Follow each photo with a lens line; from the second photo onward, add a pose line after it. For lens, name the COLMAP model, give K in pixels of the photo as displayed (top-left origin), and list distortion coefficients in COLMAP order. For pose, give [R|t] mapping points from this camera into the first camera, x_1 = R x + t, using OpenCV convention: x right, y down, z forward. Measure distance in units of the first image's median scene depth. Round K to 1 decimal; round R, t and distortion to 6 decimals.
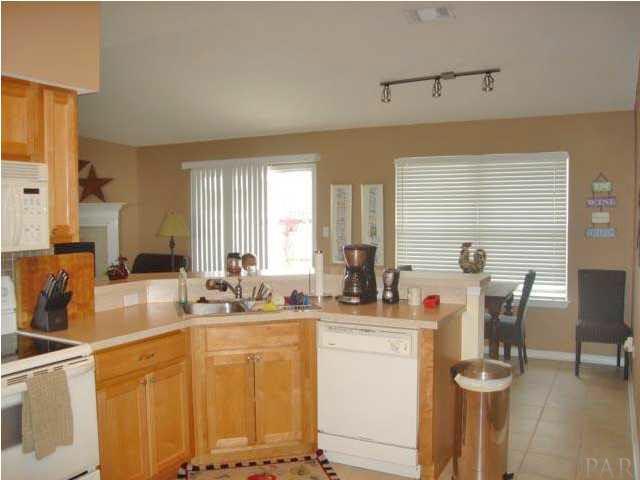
lens RADIAL K [[629.4, 0, 320.0], [0, 629.4, 240.0], [0, 0, 1]] dist [-0.004793, -0.002615]
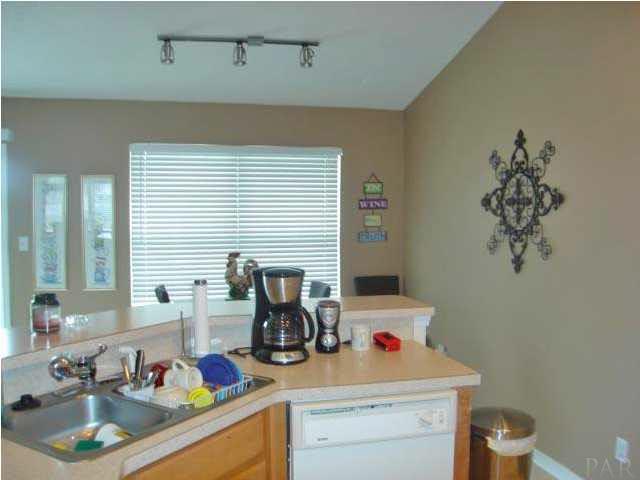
lens RADIAL K [[629.4, 0, 320.0], [0, 629.4, 240.0], [0, 0, 1]] dist [-0.004793, -0.002615]
pose [[0.771645, -0.028134, 0.635431, -0.216276], [0.029032, 0.999538, 0.009000, -0.016951], [-0.635390, 0.011503, 0.772105, 0.318905]]
